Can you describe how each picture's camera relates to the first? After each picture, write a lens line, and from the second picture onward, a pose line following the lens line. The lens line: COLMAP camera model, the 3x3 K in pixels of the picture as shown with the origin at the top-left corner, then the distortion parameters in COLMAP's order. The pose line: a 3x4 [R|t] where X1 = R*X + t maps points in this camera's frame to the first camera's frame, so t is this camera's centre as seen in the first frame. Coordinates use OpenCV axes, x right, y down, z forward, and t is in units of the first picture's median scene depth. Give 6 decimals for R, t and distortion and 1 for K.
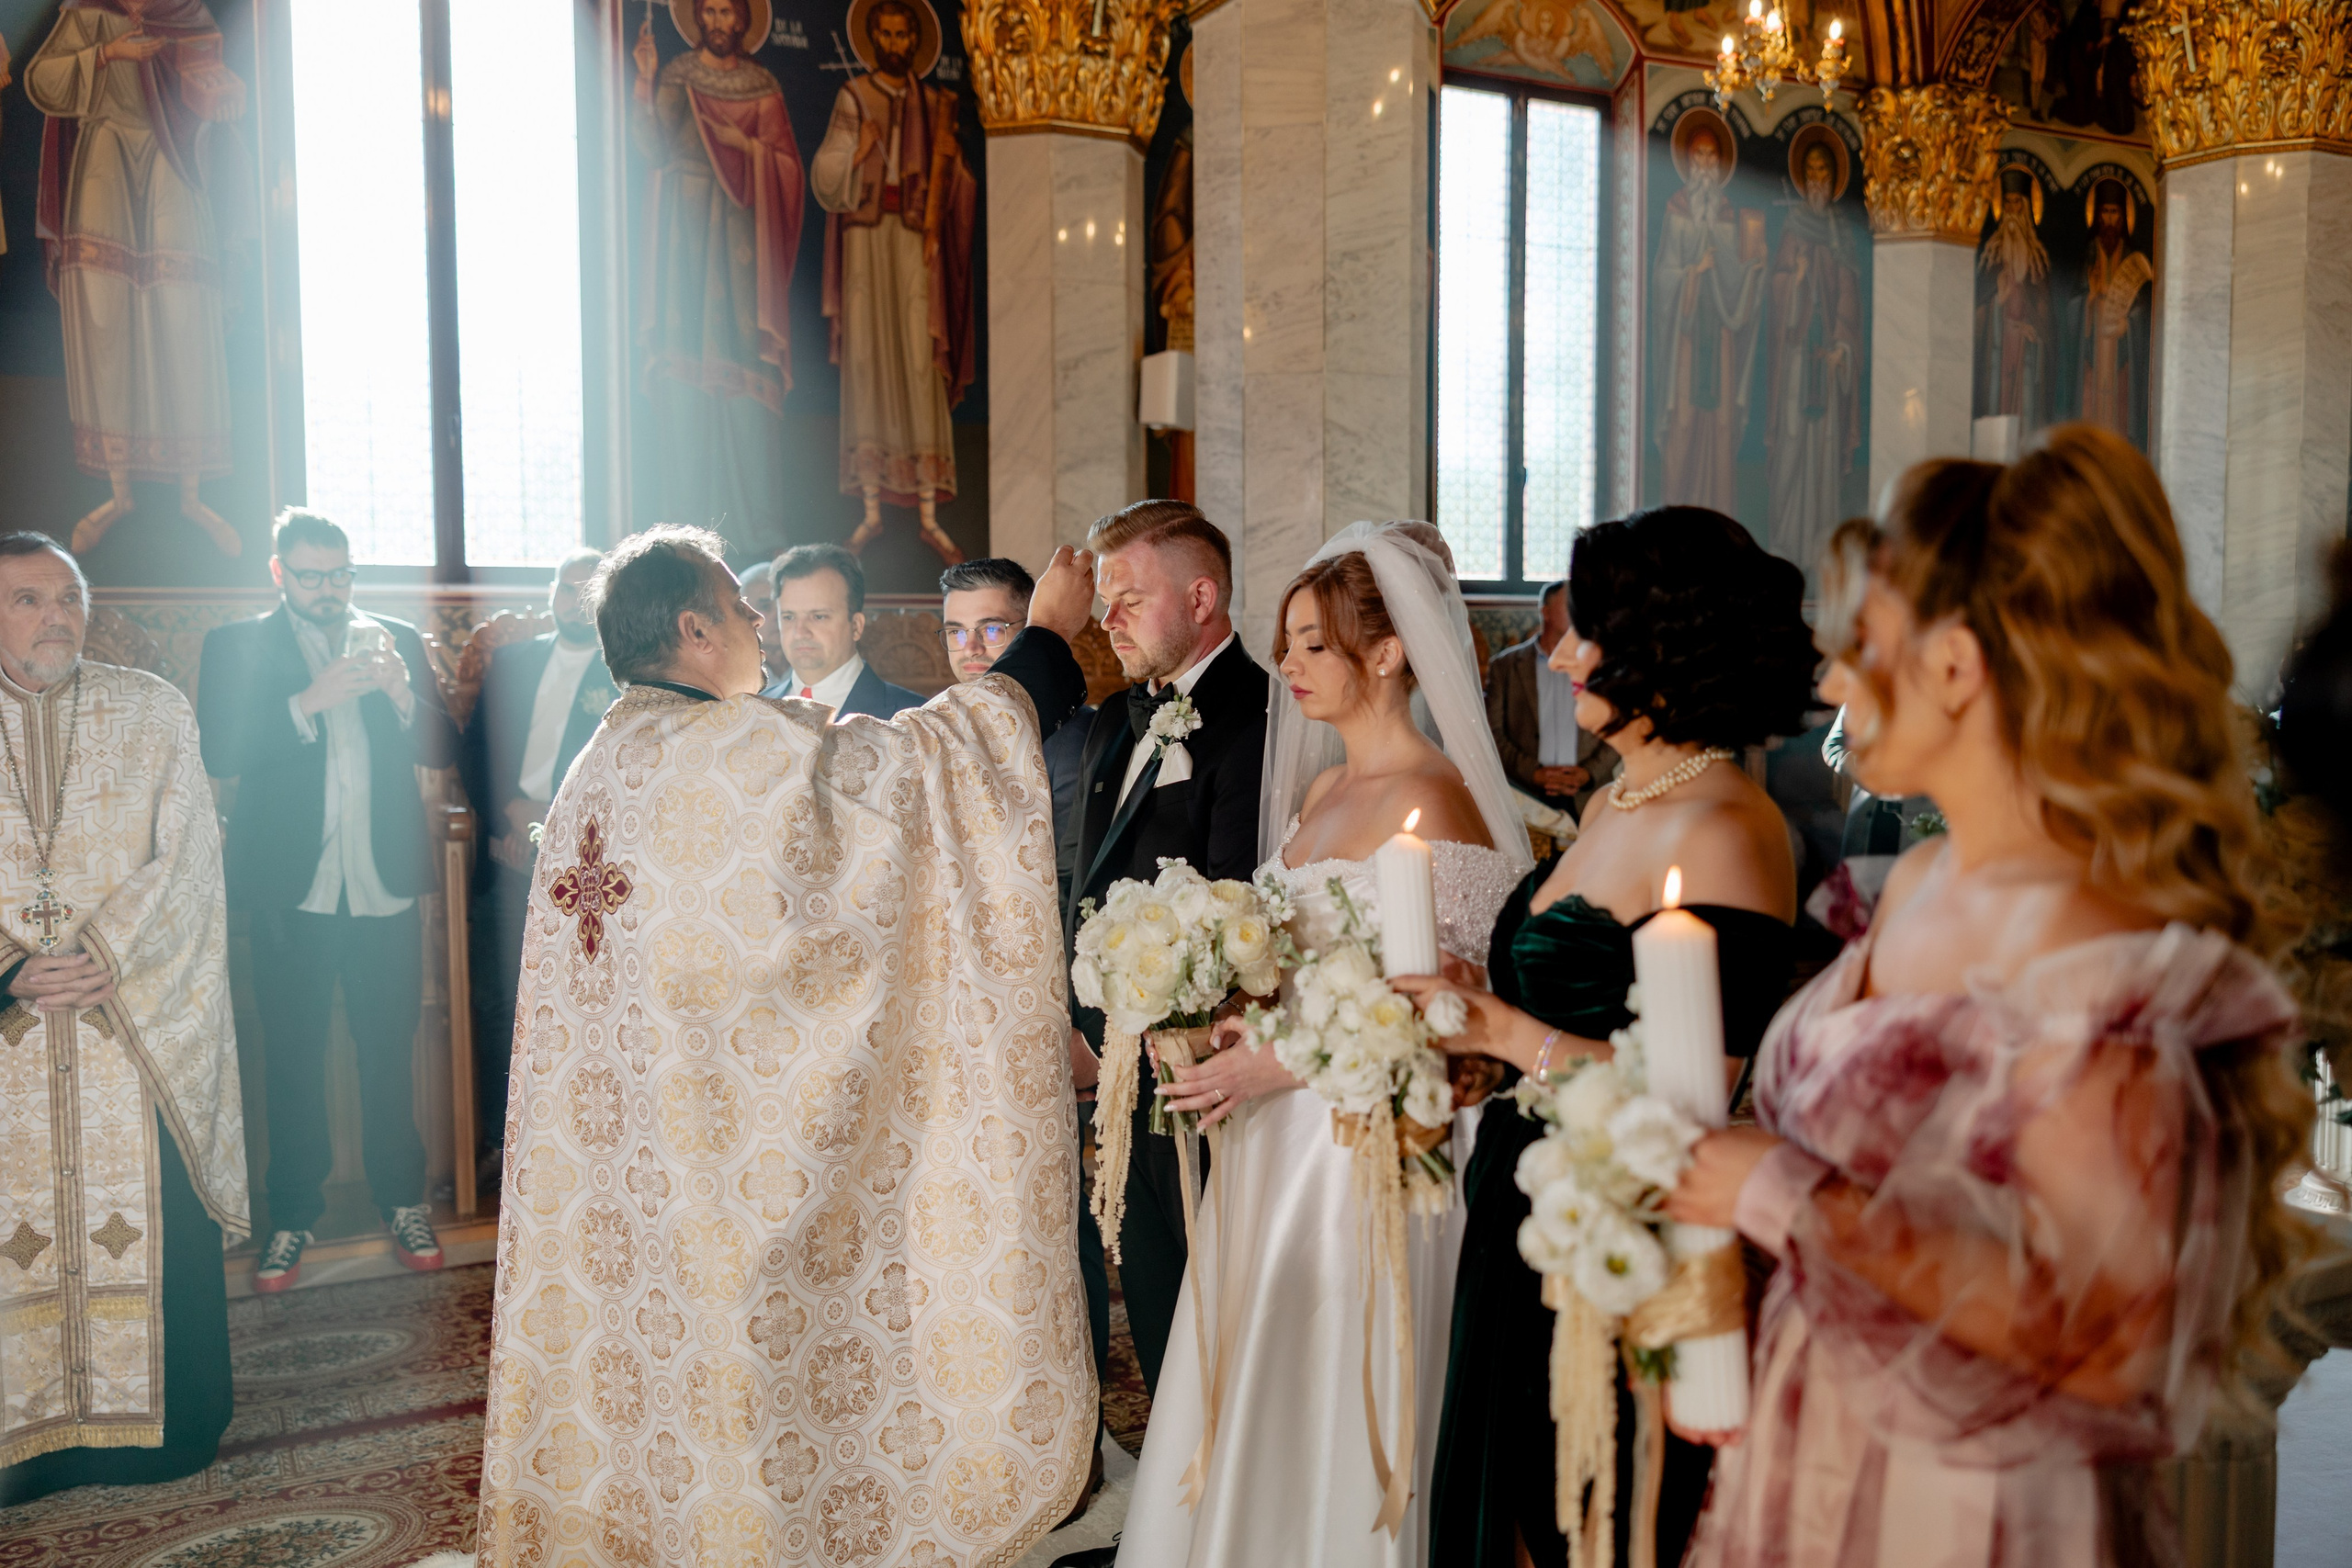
lens RADIAL K [[1977.1, 0, 1181.5], [0, 1977.1, 785.3], [0, 0, 1]] dist [-0.007259, 0.015793]
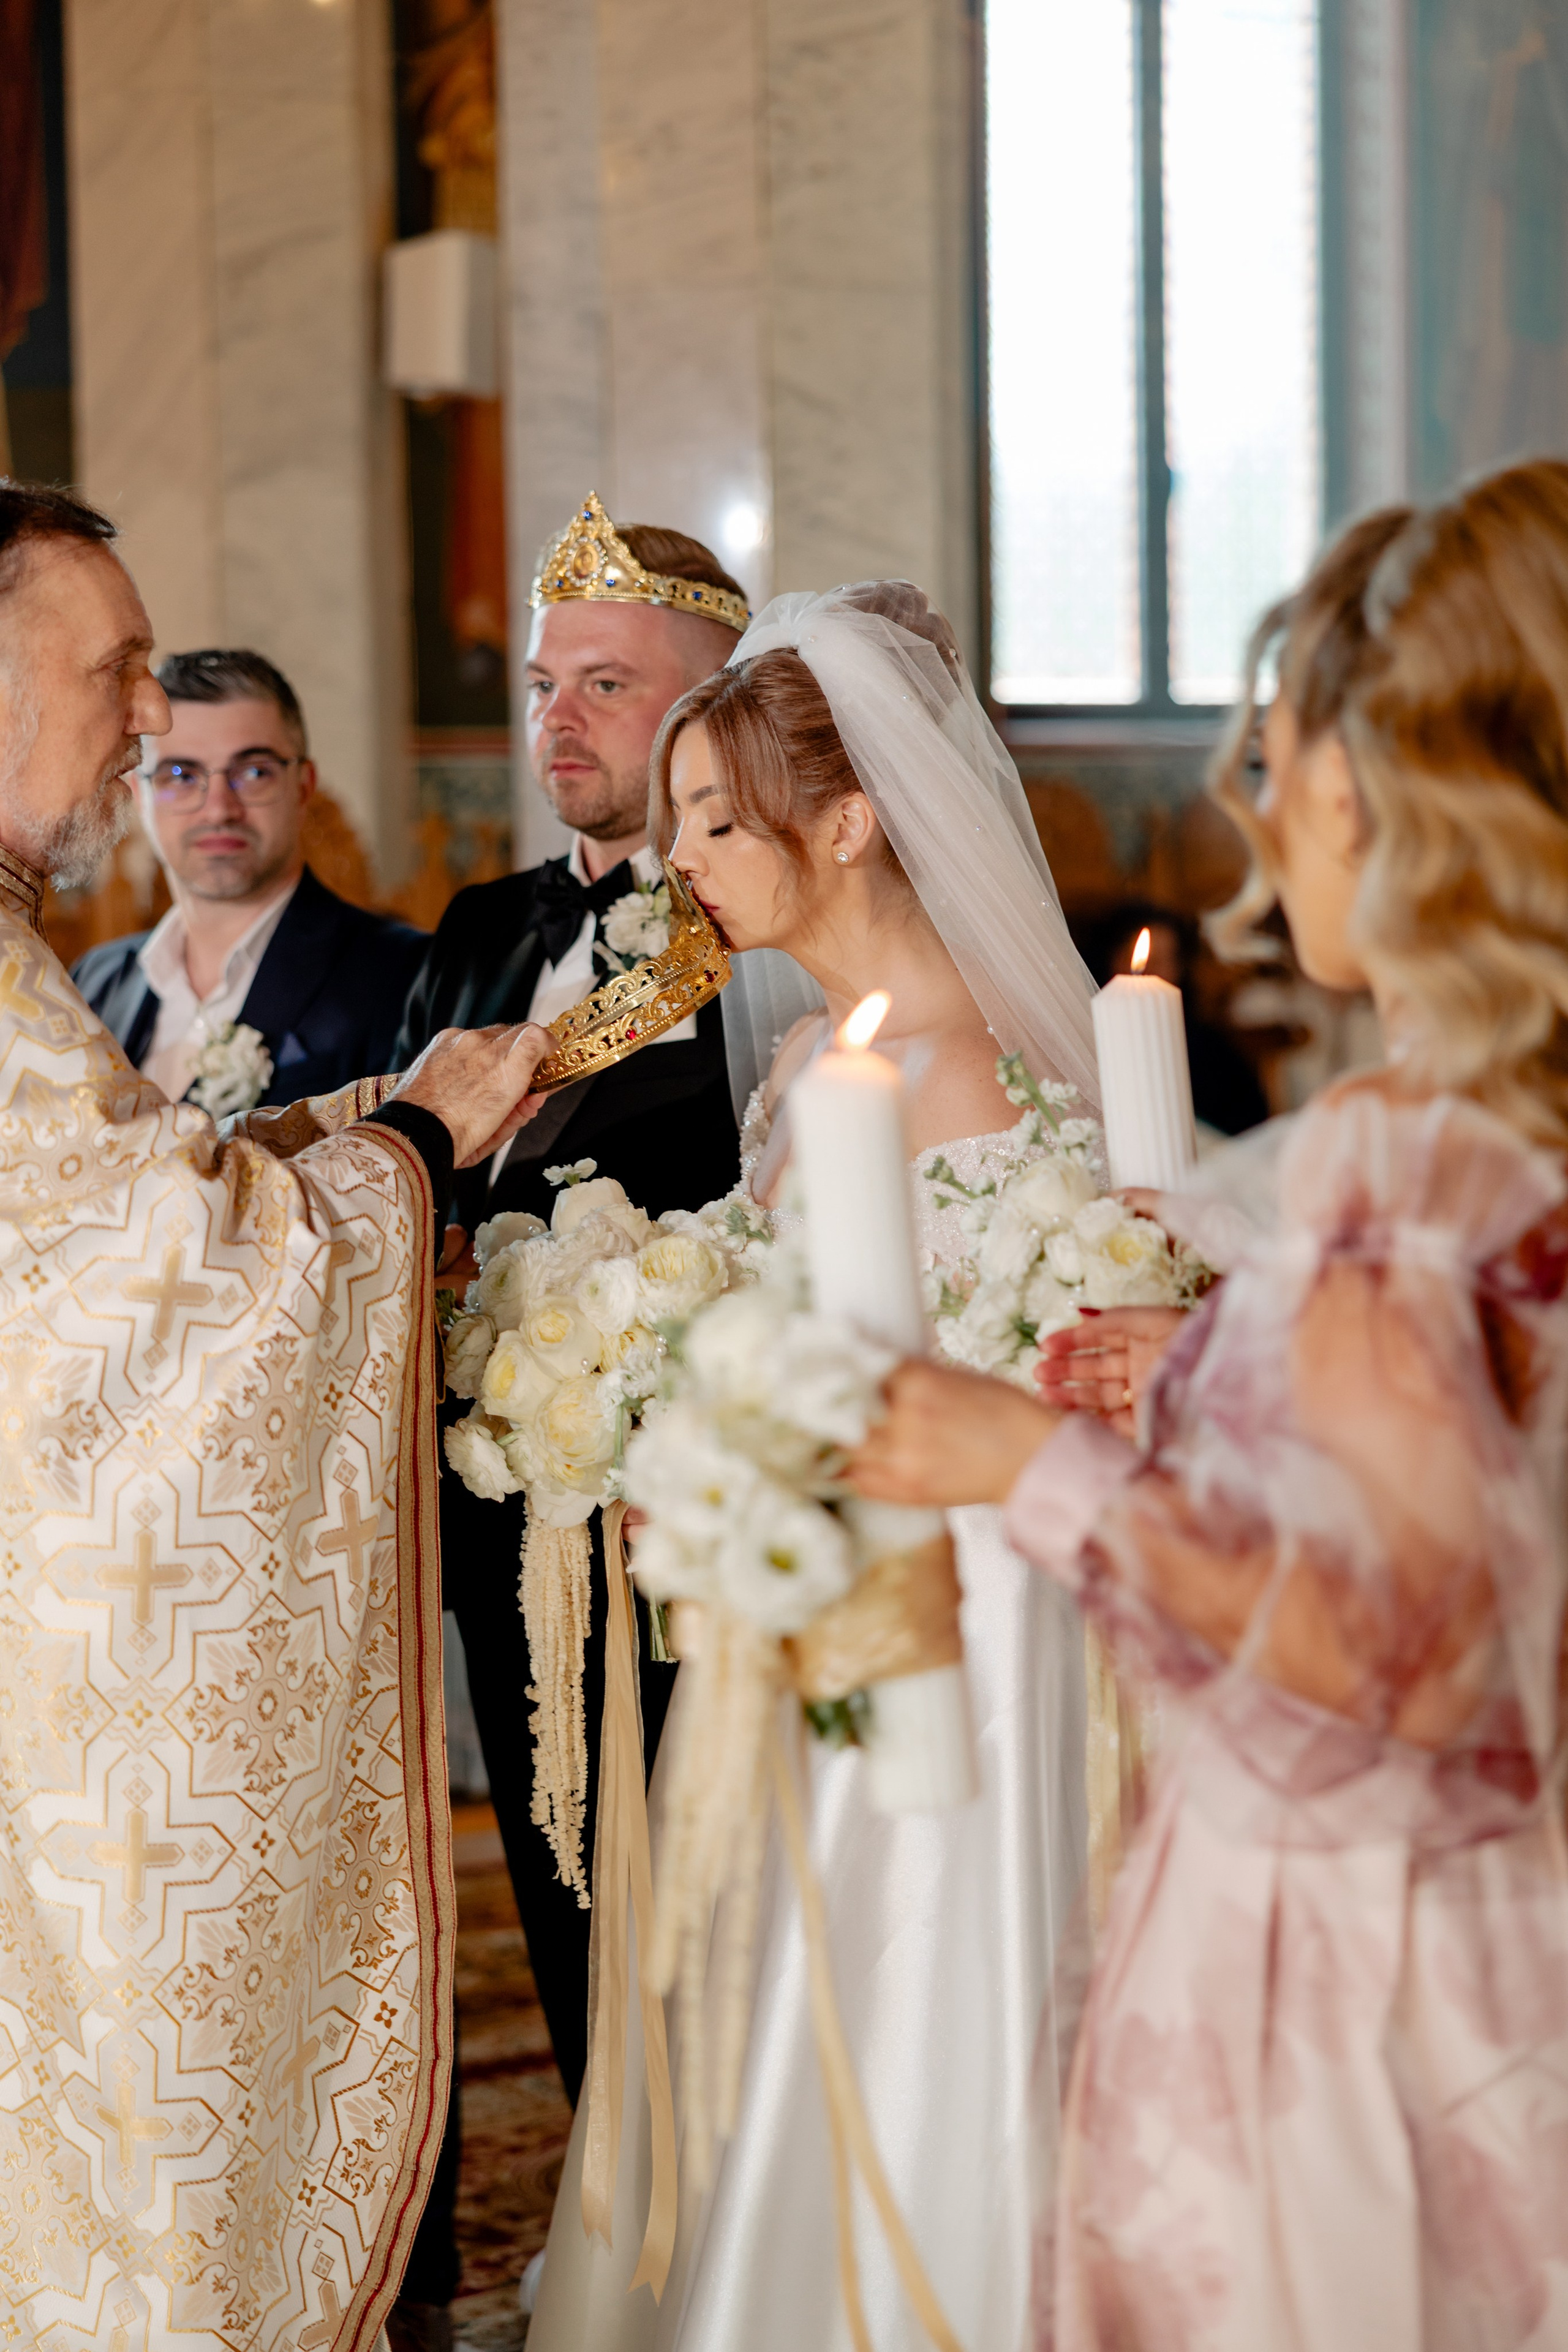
lens RADIAL K [[4394.8, 0, 784.7], [0, 4394.8, 1166.0], [0, 0, 1]] dist [0.068680, 0.000000]
pose [[0.997057, -0.020470, 0.073877, -0.008247], [0.020628, 0.999786, -0.001372, 0.013739], [-0.073833, 0.002892, 0.997266, -0.094195]]
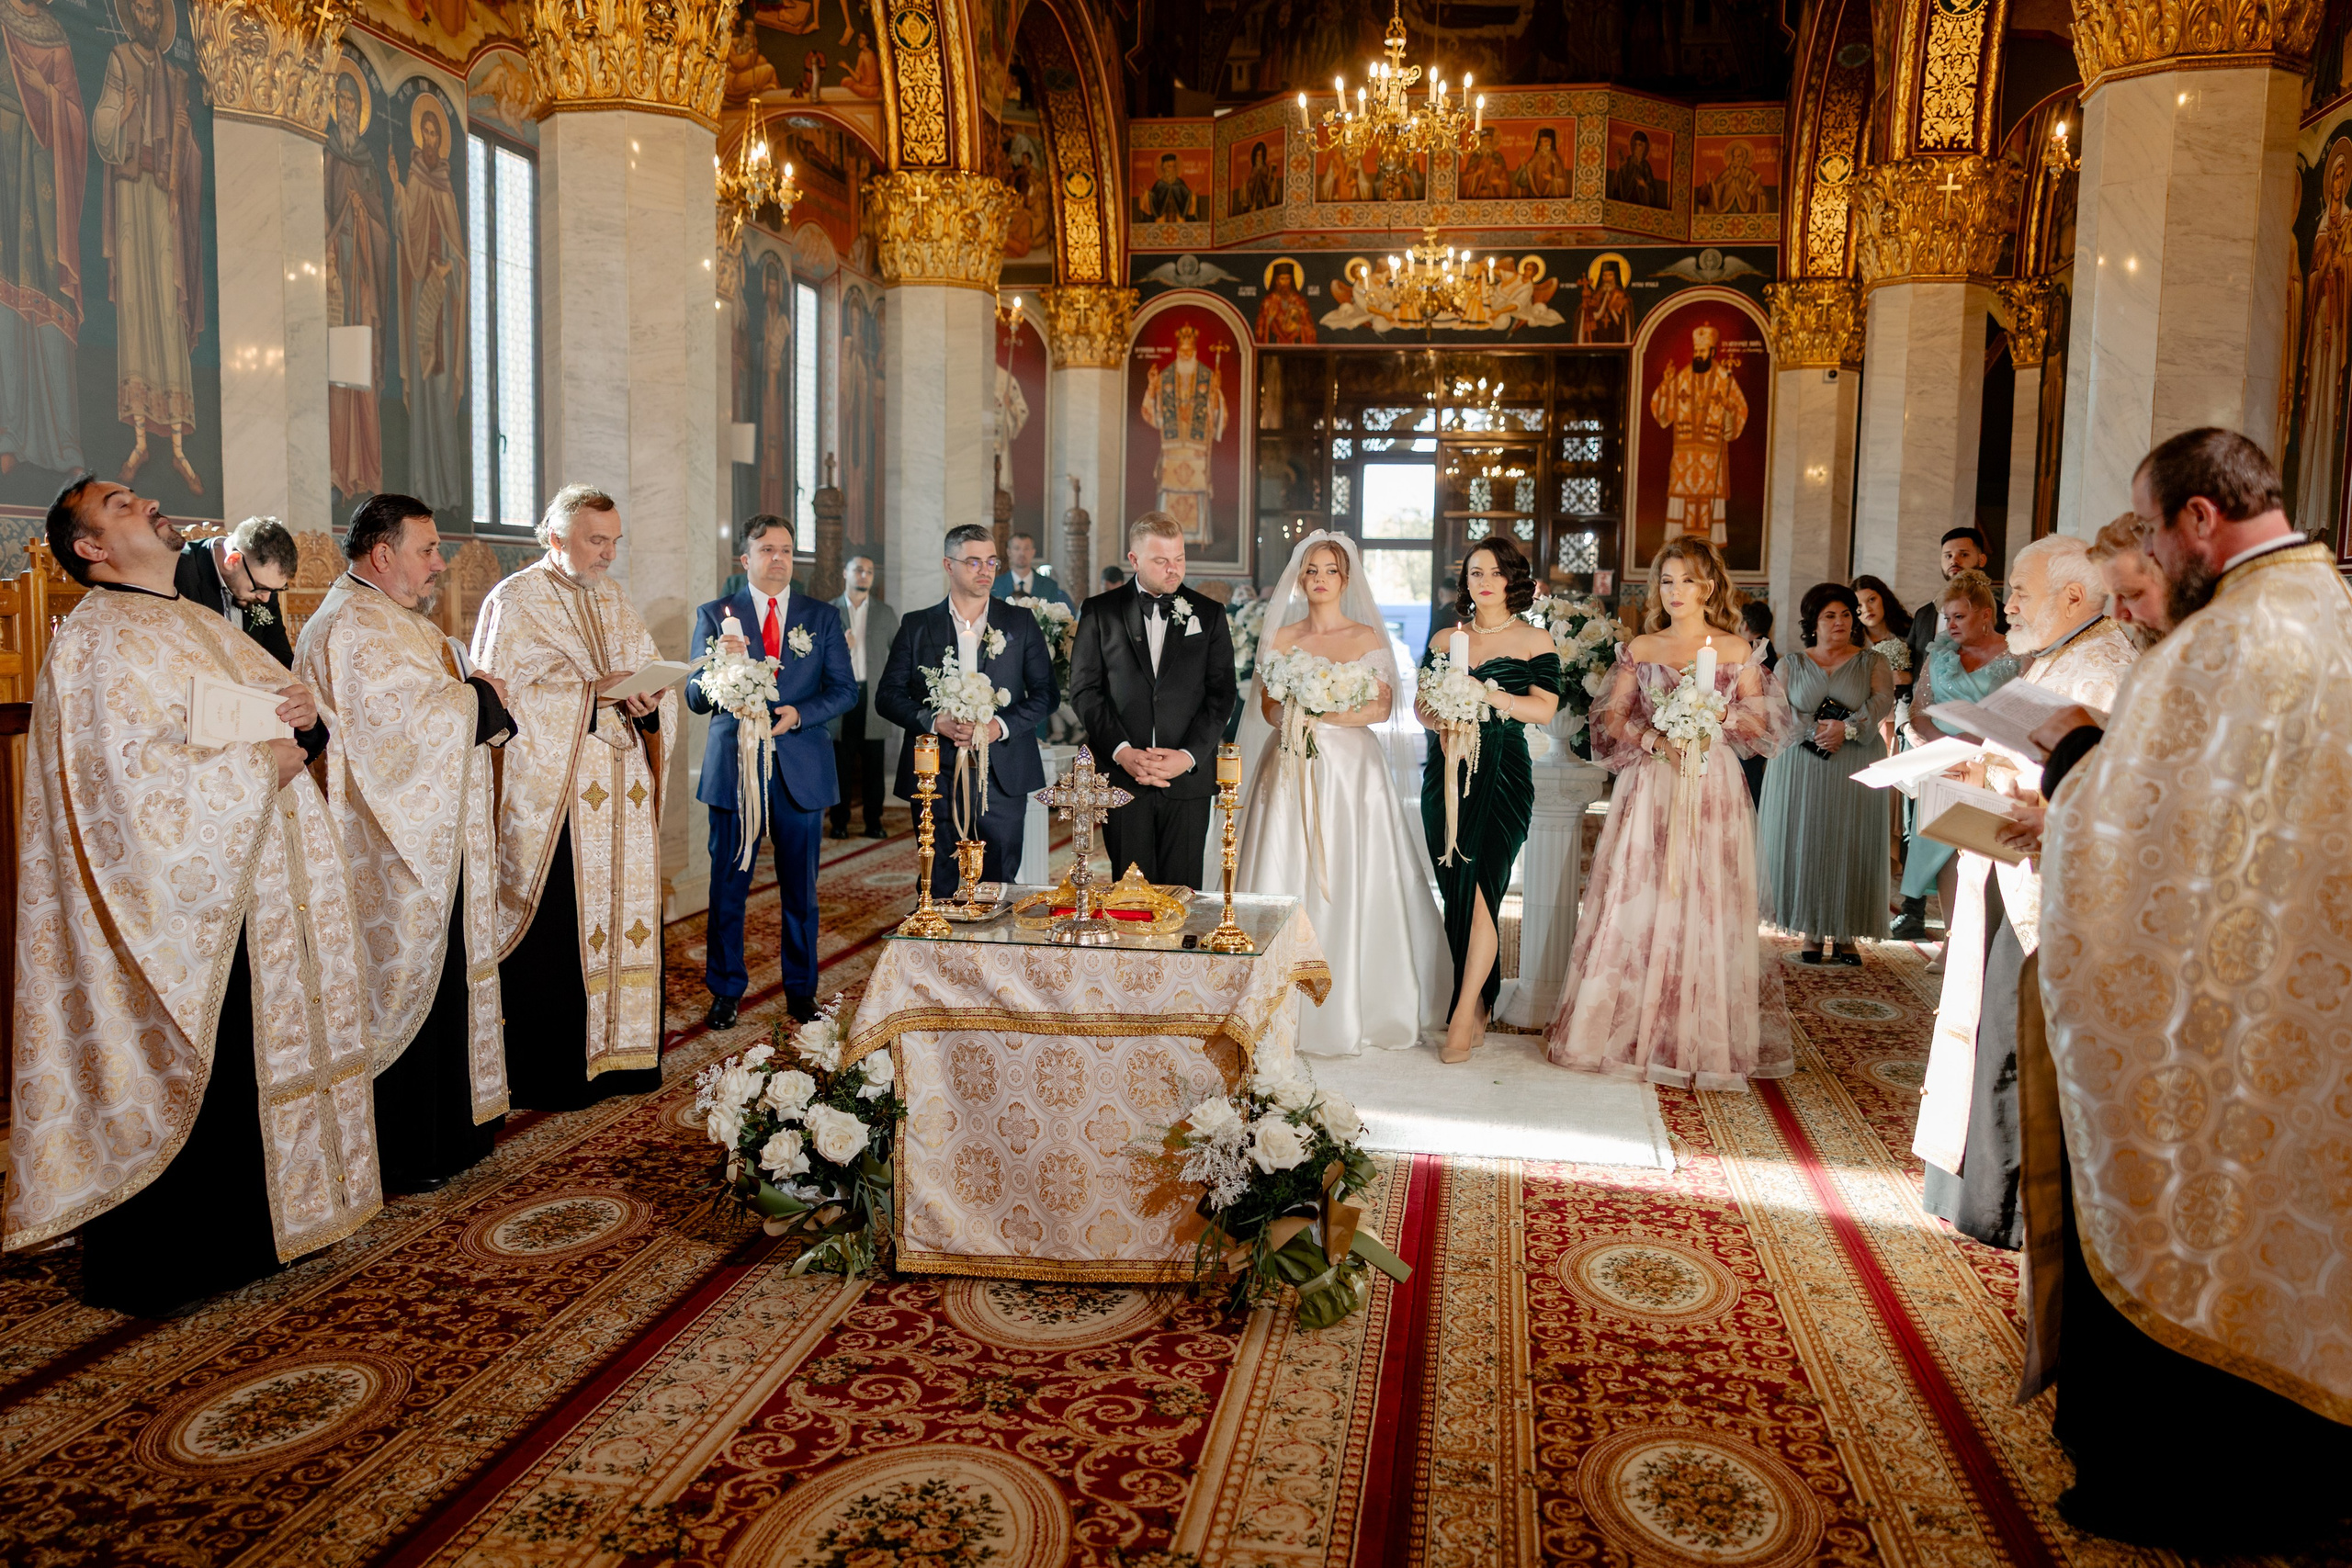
lens RADIAL K [[1826.6, 0, 1173.1], [0, 1826.6, 781.4], [0, 0, 1]] dist [0.010609, -0.001973]
pose [[0.623909, -0.060654, 0.779140, -0.605095], [0.032265, 0.998133, 0.051866, 0.019468], [-0.780831, -0.007221, 0.624701, -0.103094]]
